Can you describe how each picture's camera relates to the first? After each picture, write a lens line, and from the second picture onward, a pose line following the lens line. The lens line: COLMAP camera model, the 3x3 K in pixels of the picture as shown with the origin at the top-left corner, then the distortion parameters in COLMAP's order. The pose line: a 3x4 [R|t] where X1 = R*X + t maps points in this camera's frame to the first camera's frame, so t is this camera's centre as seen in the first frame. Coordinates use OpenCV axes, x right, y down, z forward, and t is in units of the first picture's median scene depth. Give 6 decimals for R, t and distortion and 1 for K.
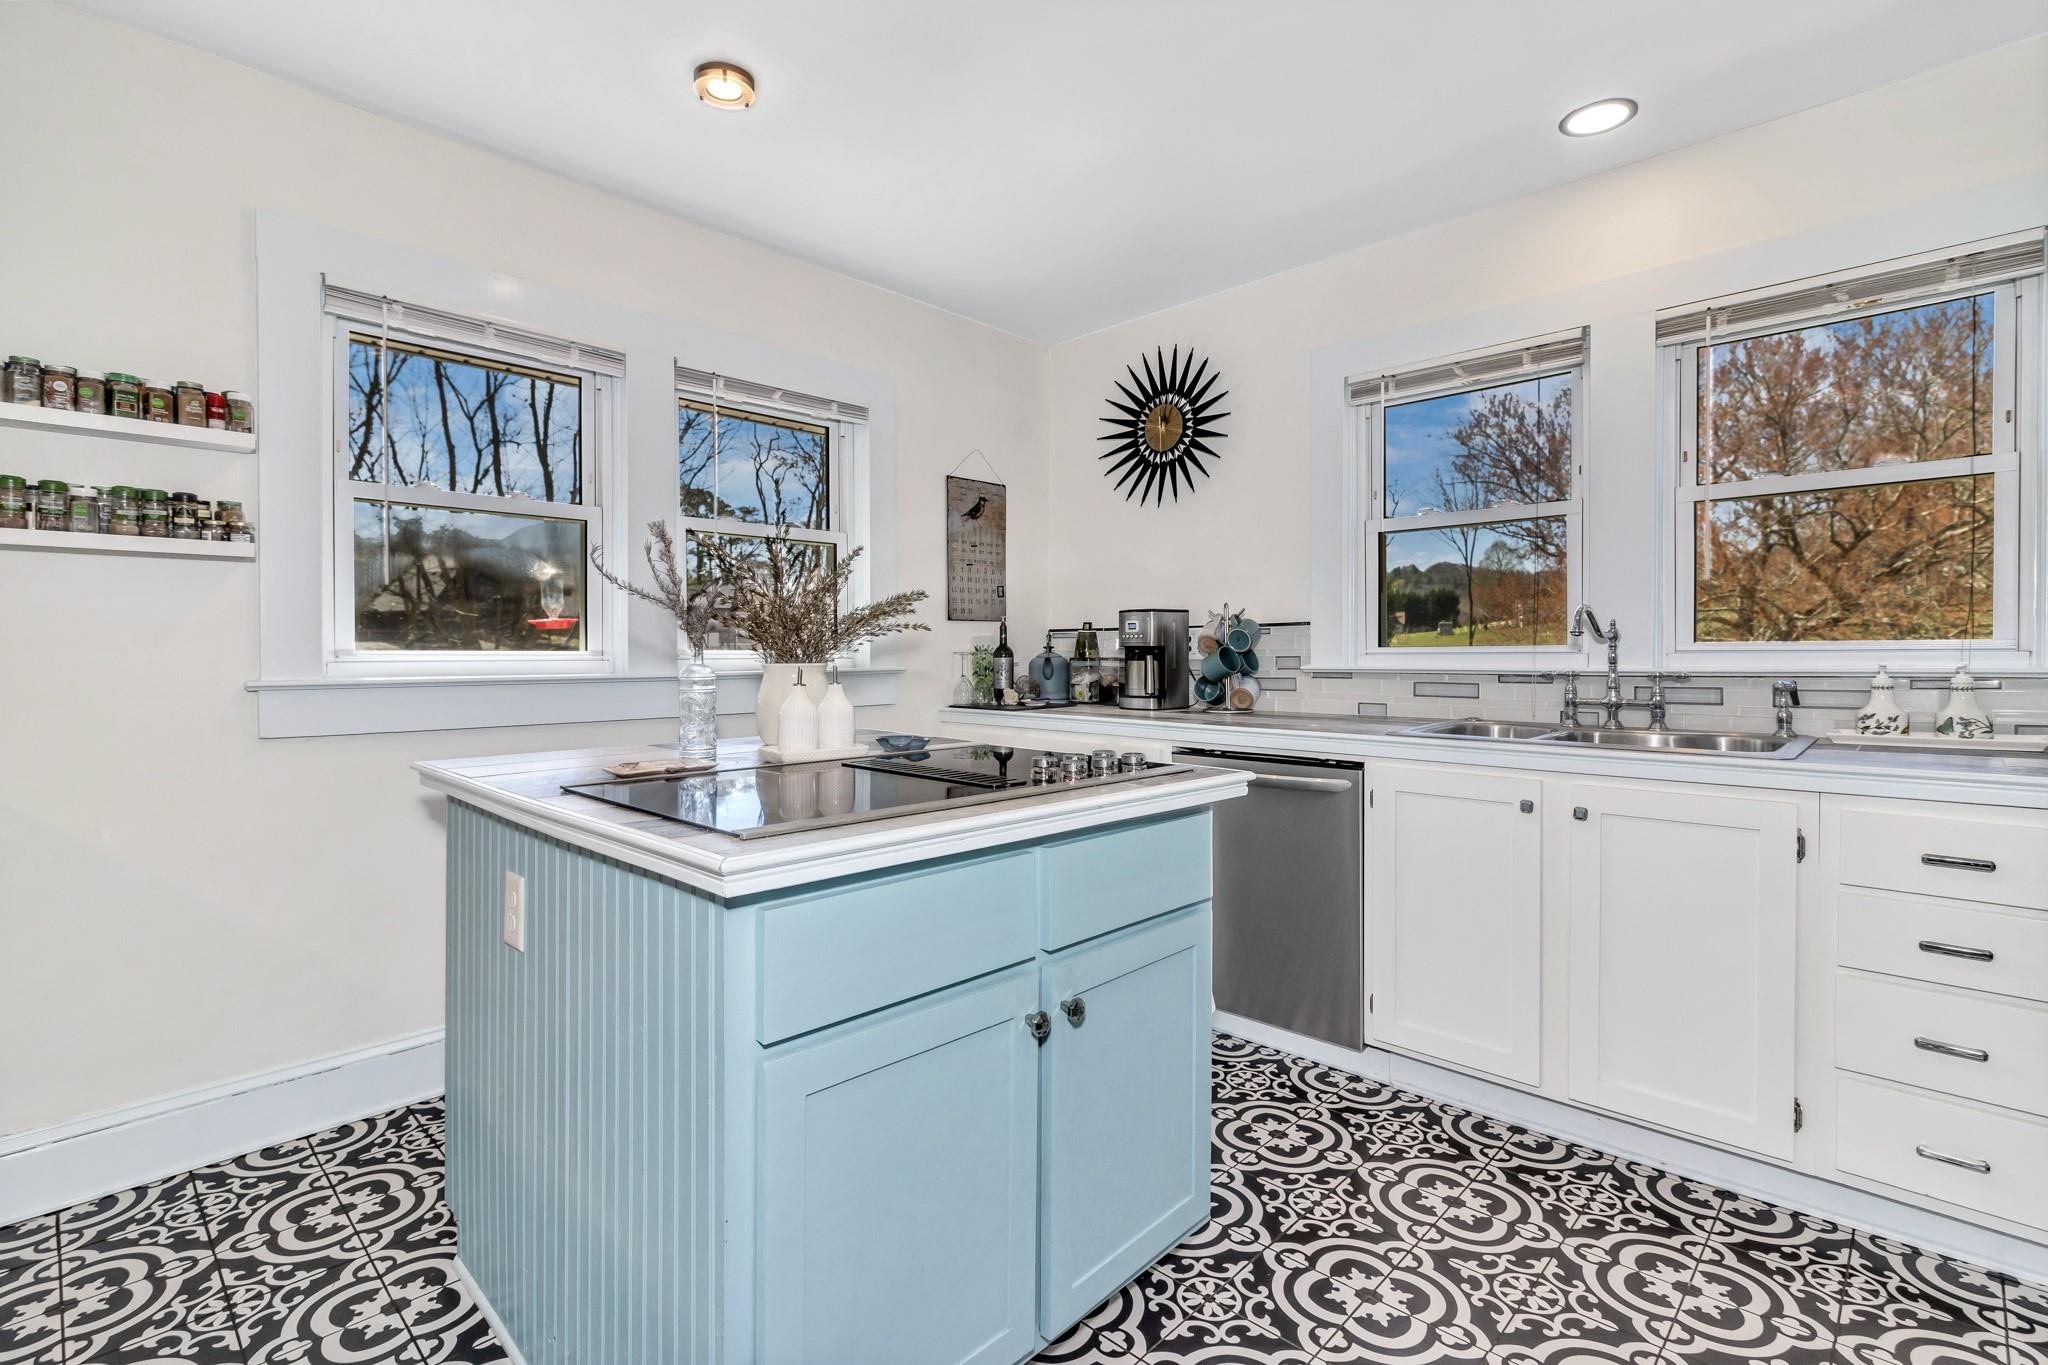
lens RADIAL K [[953.8, 0, 1019.3], [0, 953.8, 655.9], [0, 0, 1]] dist [0.001294, 0.000315]
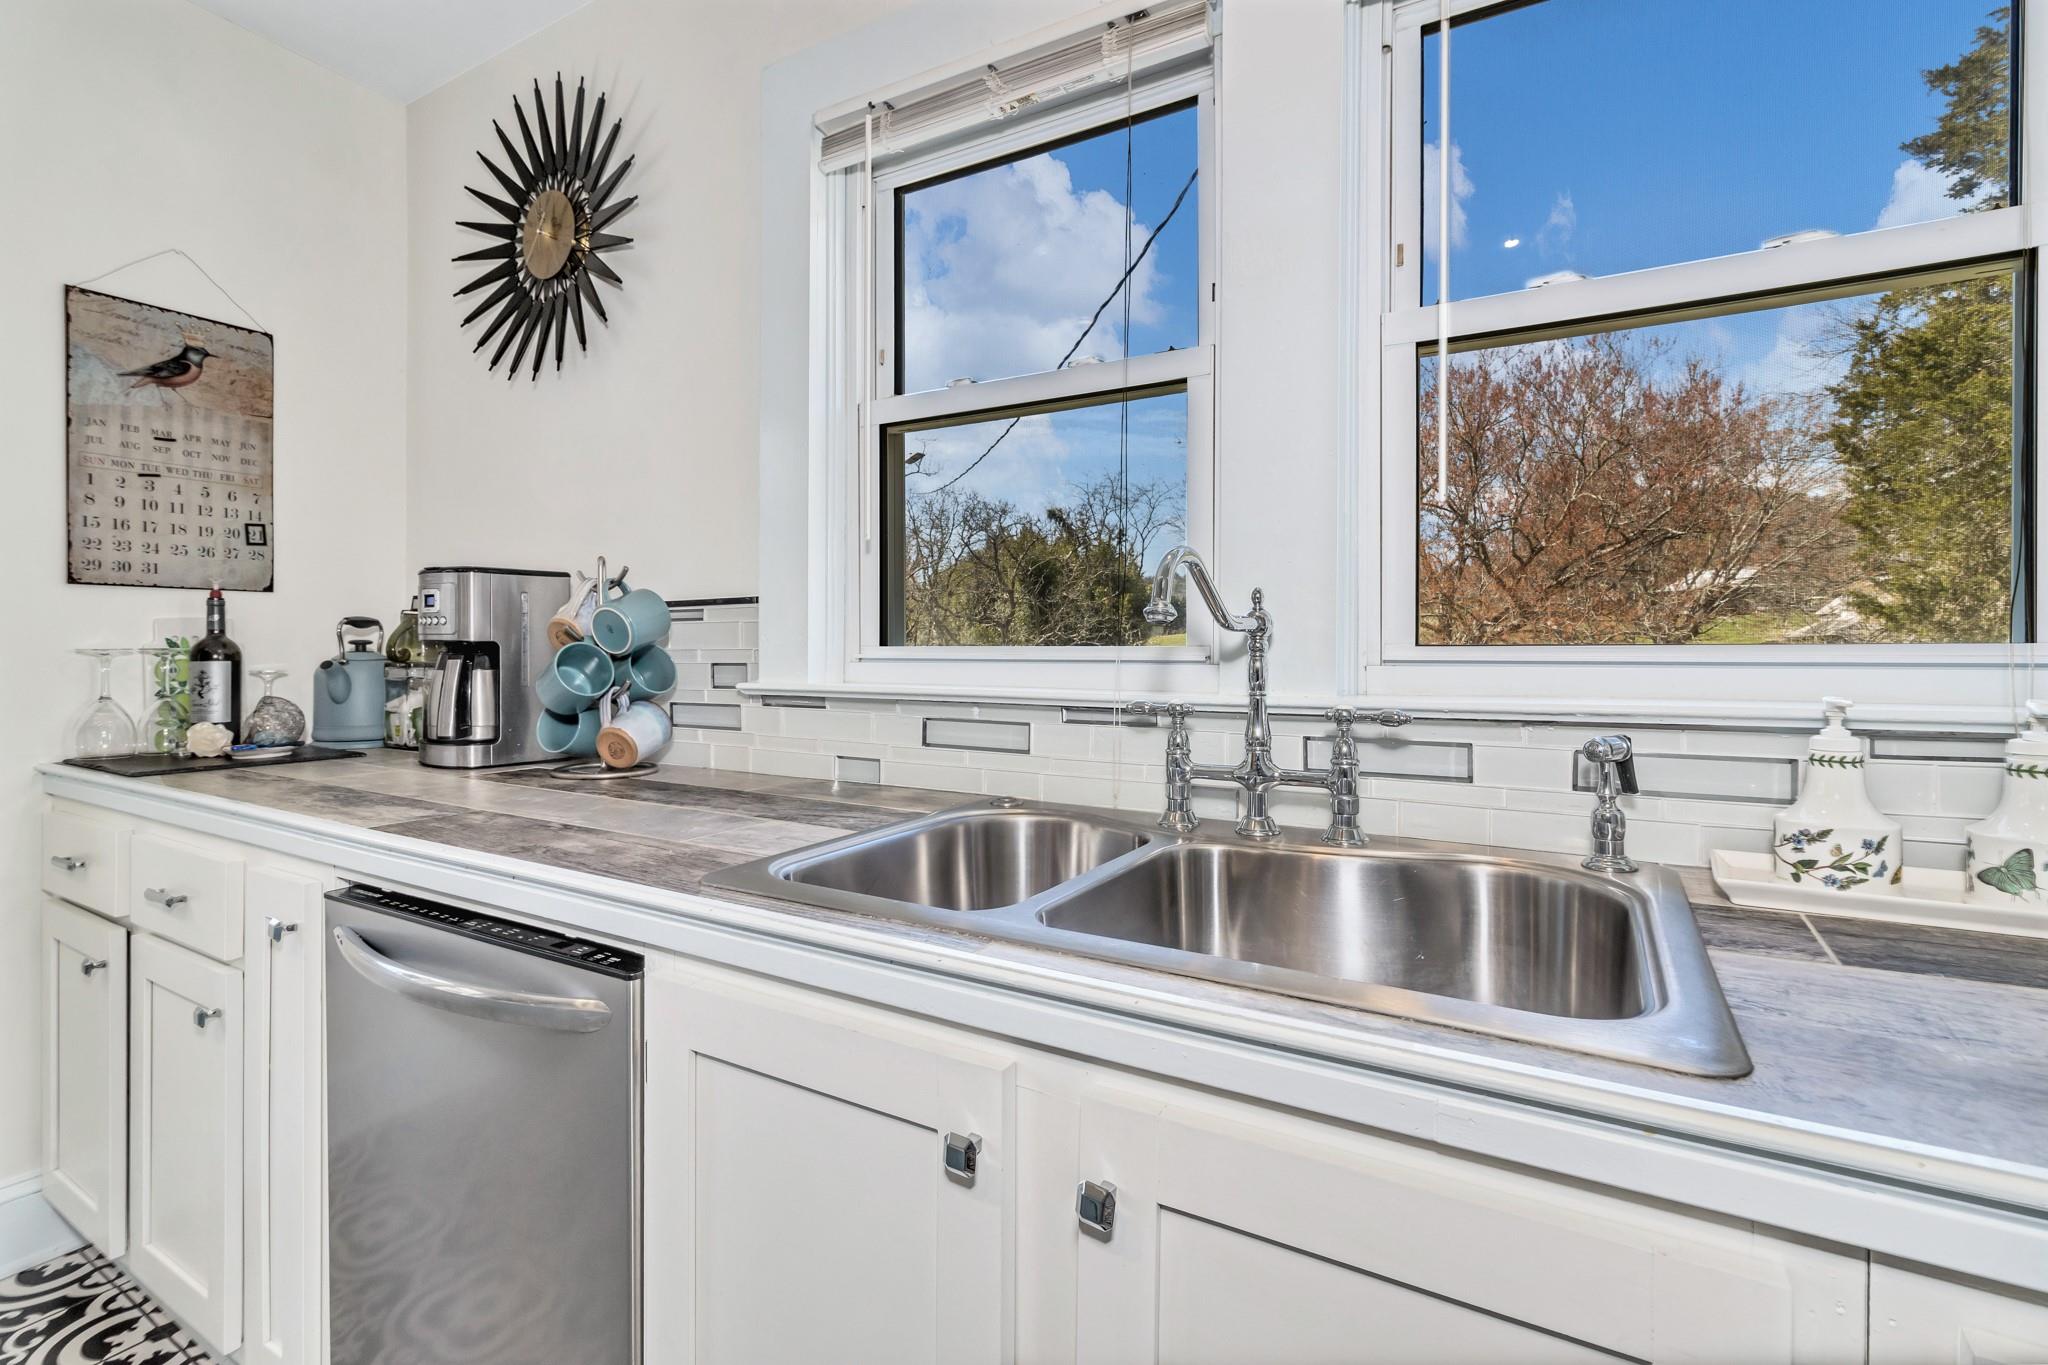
lens RADIAL K [[953.8, 0, 1041.5], [0, 953.8, 637.3], [0, 0, 1]] dist [0.001294, 0.000315]
pose [[0.968196, 0.011613, 0.249922, 0.278841], [-0.007127, 0.999797, -0.018844, -0.004464], [-0.250090, 0.016463, 0.968083, 0.400776]]
